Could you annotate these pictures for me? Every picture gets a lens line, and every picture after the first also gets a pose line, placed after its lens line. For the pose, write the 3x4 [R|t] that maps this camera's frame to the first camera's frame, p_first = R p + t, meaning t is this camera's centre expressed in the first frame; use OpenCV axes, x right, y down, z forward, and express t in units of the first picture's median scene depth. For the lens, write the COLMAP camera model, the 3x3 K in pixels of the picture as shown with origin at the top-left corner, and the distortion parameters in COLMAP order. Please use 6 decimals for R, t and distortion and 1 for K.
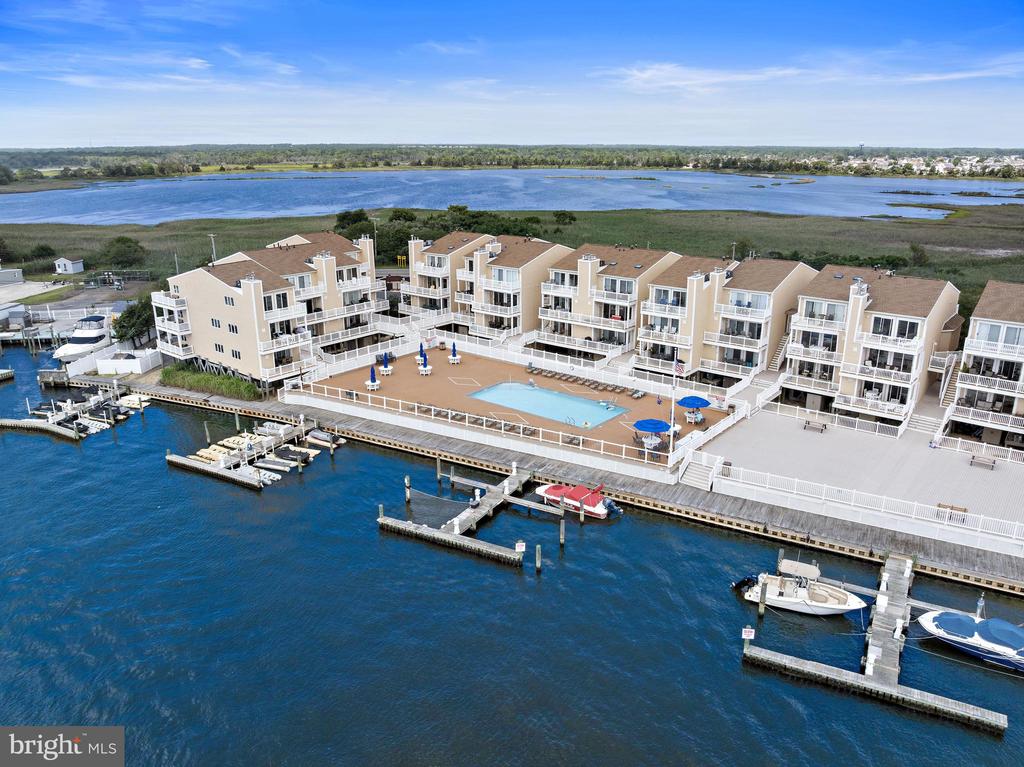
lens RADIAL K [[733.6, 0, 516.7], [0, 733.6, 383.8], [0, 0, 1]] dist [-0.037251, -0.003148]
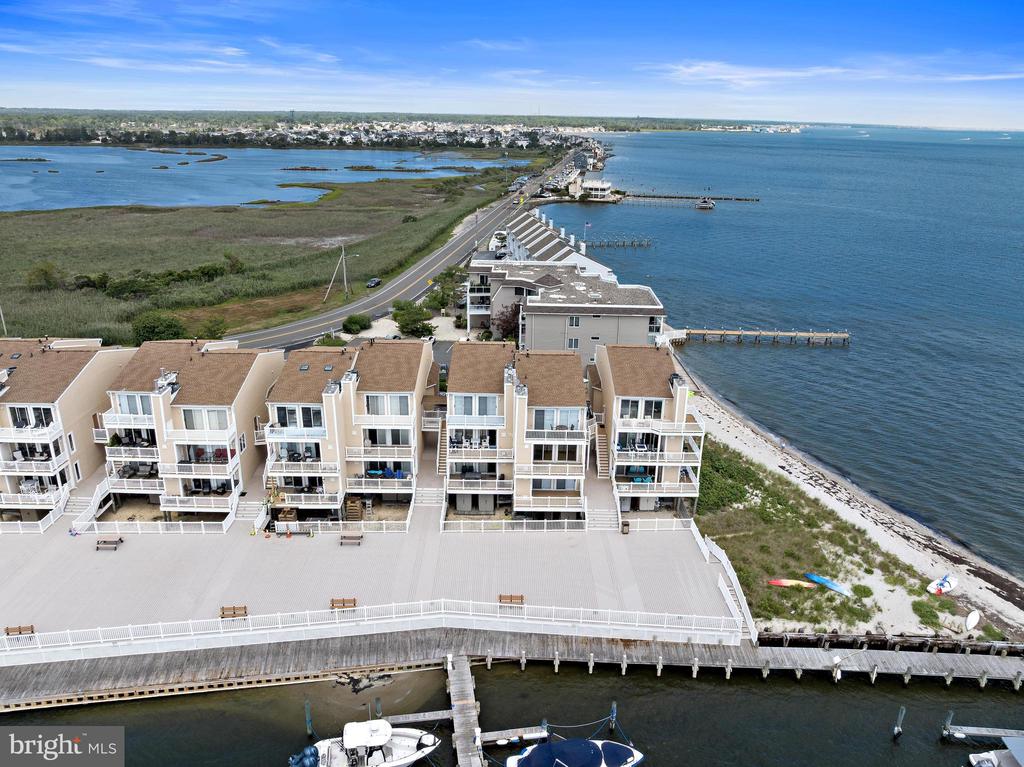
lens RADIAL K [[733.6, 0, 516.7], [0, 733.6, 383.8], [0, 0, 1]] dist [-0.037251, -0.003148]
pose [[0.769276, -0.202026, 0.606136, 0.358154], [0.173351, 0.979103, 0.106328, -0.088684], [-0.614951, 0.023278, 0.788222, -0.127781]]
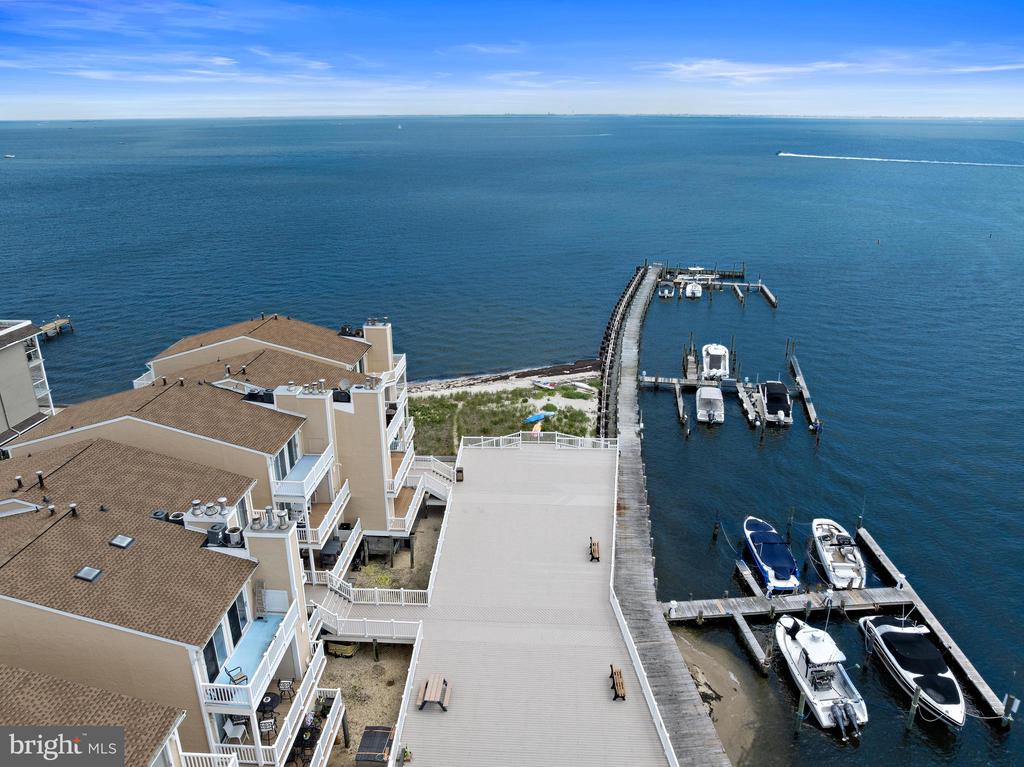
lens RADIAL K [[733.6, 0, 516.7], [0, 733.6, 383.8], [0, 0, 1]] dist [-0.037251, -0.003148]
pose [[-0.586926, -0.270660, 0.763060, 0.334276], [0.253915, 0.833387, 0.490910, -0.244393], [-0.768794, 0.481881, -0.420412, 0.625157]]
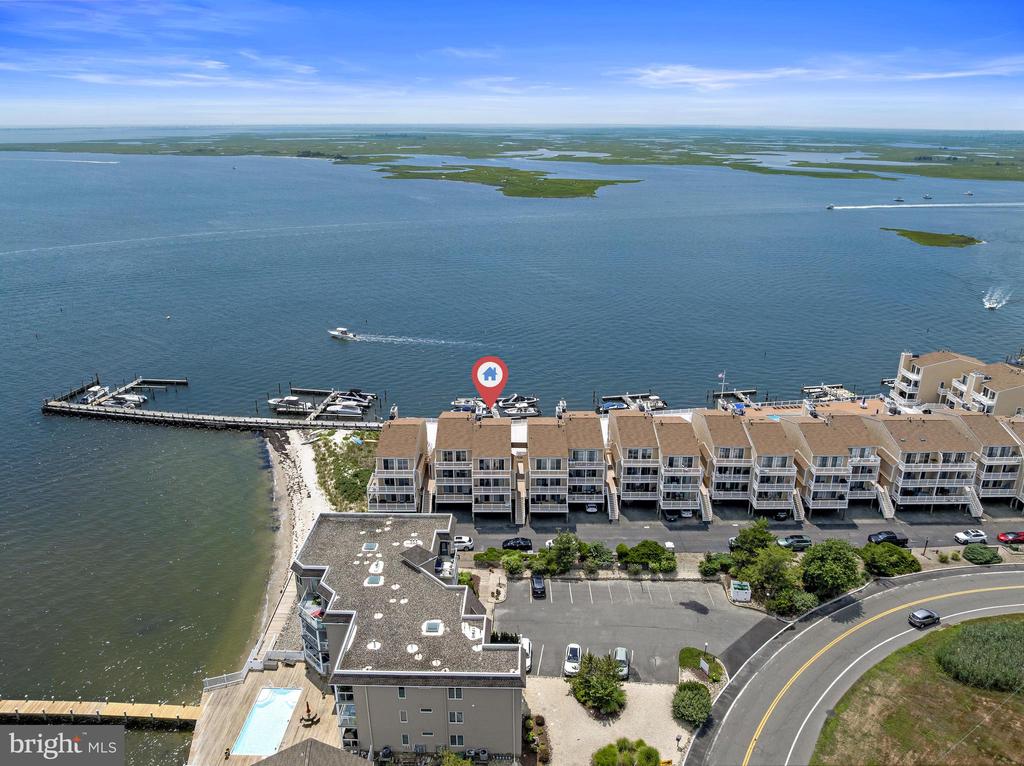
lens RADIAL K [[733.6, 0, 516.7], [0, 733.6, 383.3], [0, 0, 1]] dist [-0.037251, -0.003148]
pose [[-0.770119, 0.222130, -0.597976, 1.734559], [-0.192152, 0.813093, 0.549507, -0.960636], [0.608271, 0.538088, -0.583496, 1.476087]]
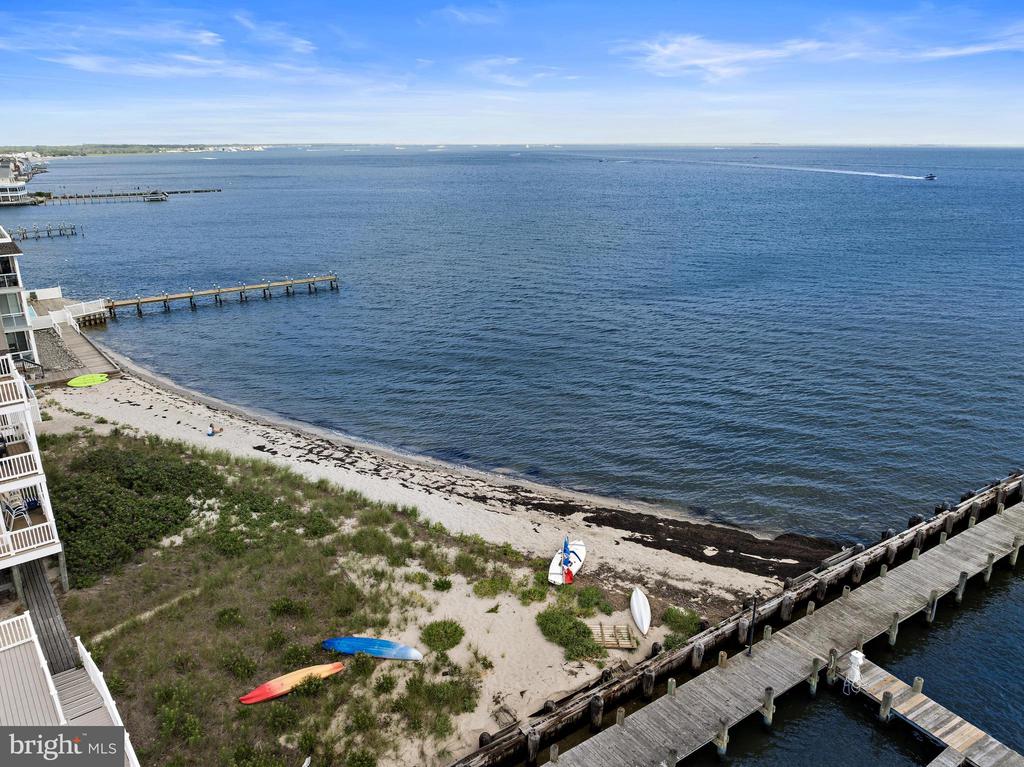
lens RADIAL K [[733.6, 0, 516.7], [0, 733.6, 383.8], [0, 0, 1]] dist [-0.037251, -0.003148]
pose [[0.204386, -0.300123, 0.931747, 0.732960], [0.296934, 0.926001, 0.233138, 0.067979], [-0.932768, 0.229017, 0.278378, 0.074667]]
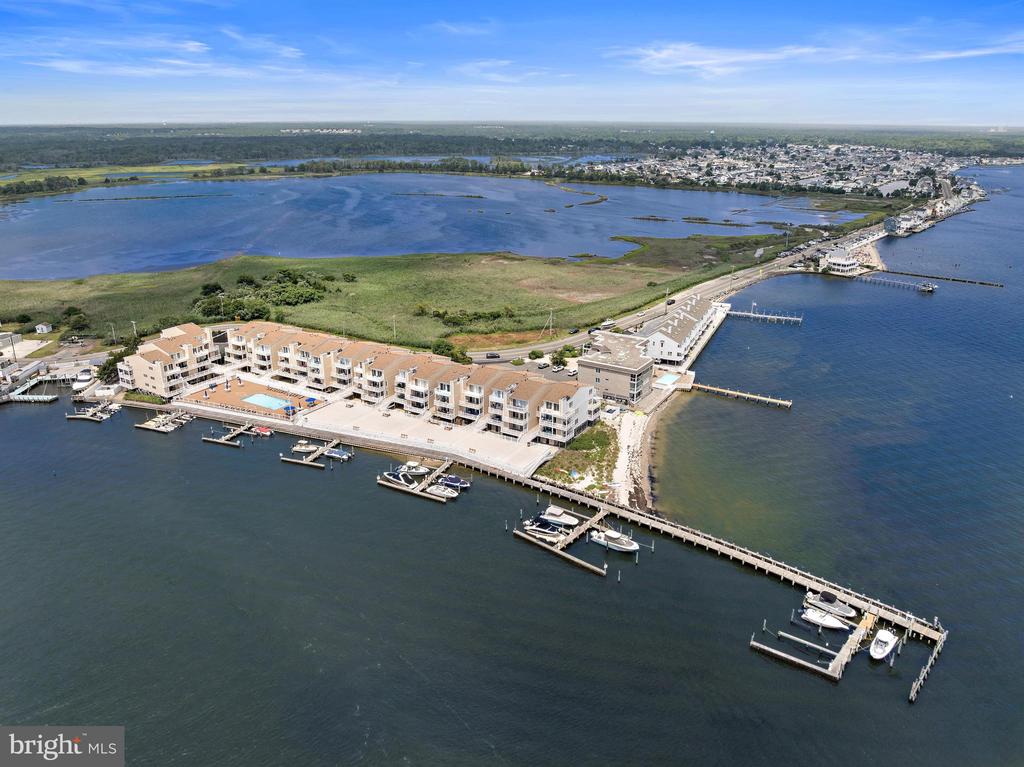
lens RADIAL K [[733.6, 0, 516.7], [0, 733.6, 383.8], [0, 0, 1]] dist [-0.037251, -0.003148]
pose [[0.990945, -0.040056, 0.128158, 0.572913], [0.035446, 0.998647, 0.038051, -0.104137], [-0.129509, -0.033164, 0.991024, -1.753198]]
